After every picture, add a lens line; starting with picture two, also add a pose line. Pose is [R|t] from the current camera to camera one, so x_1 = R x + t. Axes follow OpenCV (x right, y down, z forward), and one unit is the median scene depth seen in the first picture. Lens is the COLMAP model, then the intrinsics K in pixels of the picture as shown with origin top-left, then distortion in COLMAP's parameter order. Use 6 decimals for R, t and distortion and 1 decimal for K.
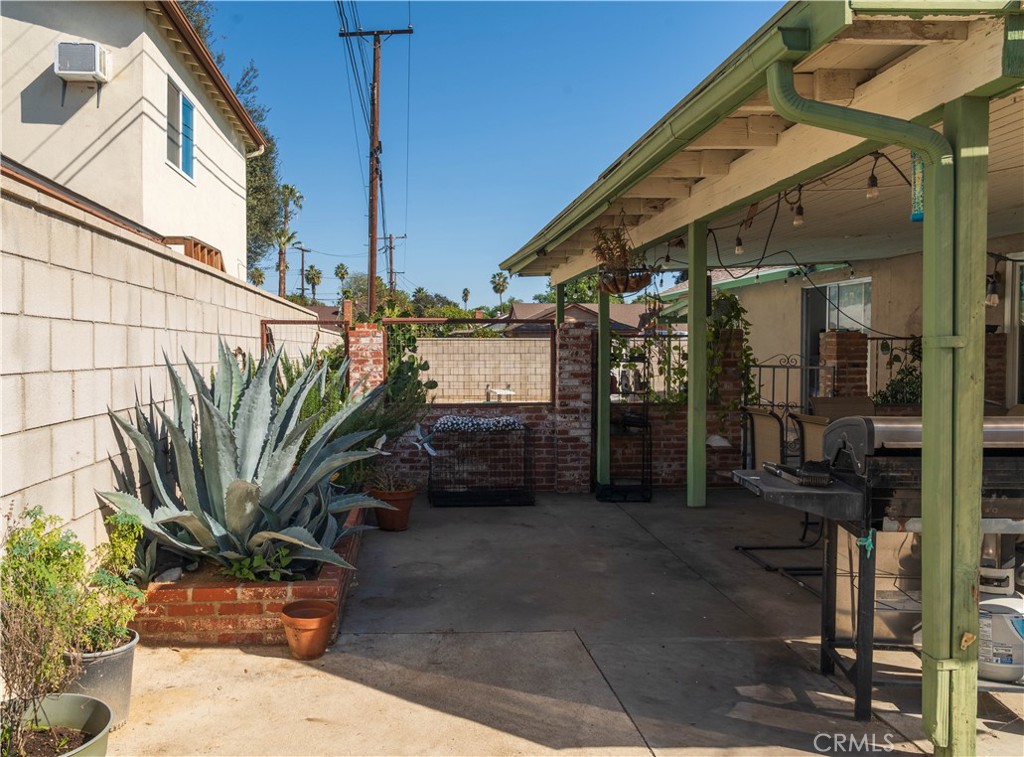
lens RADIAL K [[783.8, 0, 463.5], [0, 783.8, 383.1], [0, 0, 1]] dist [0.002494, 0.001493]
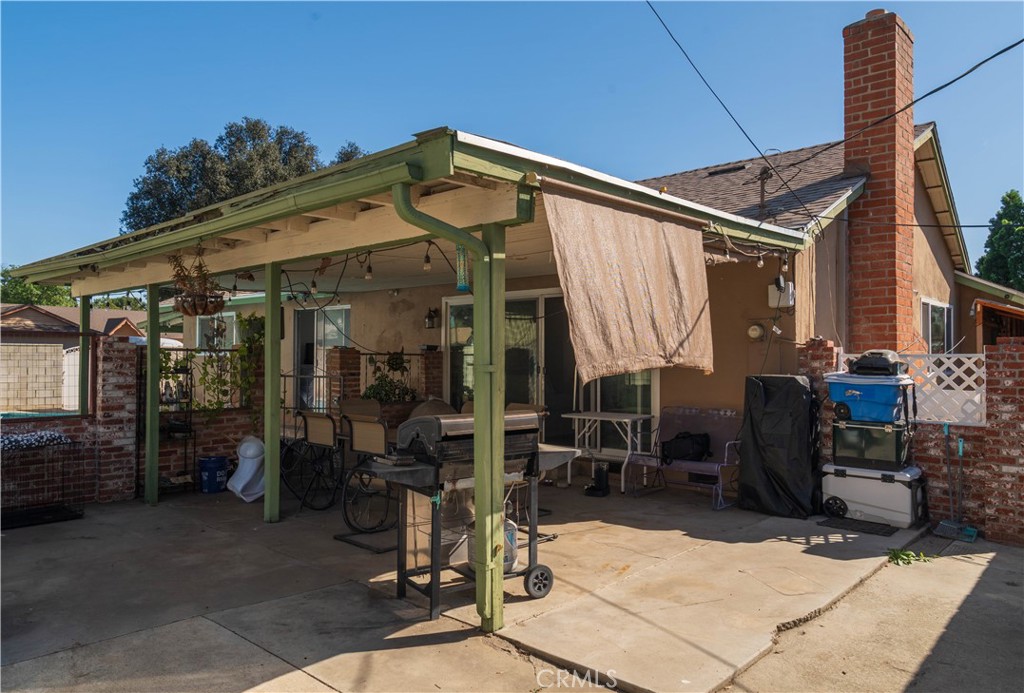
lens RADIAL K [[702.5, 0, 508.9], [0, 702.5, 352.9], [0, 0, 1]] dist [-0.001827, 0.006711]
pose [[0.727470, 0.010779, 0.686054, -0.122117], [0.020555, 0.999086, -0.037492, -0.009579], [-0.685831, 0.041376, 0.726584, -0.034979]]
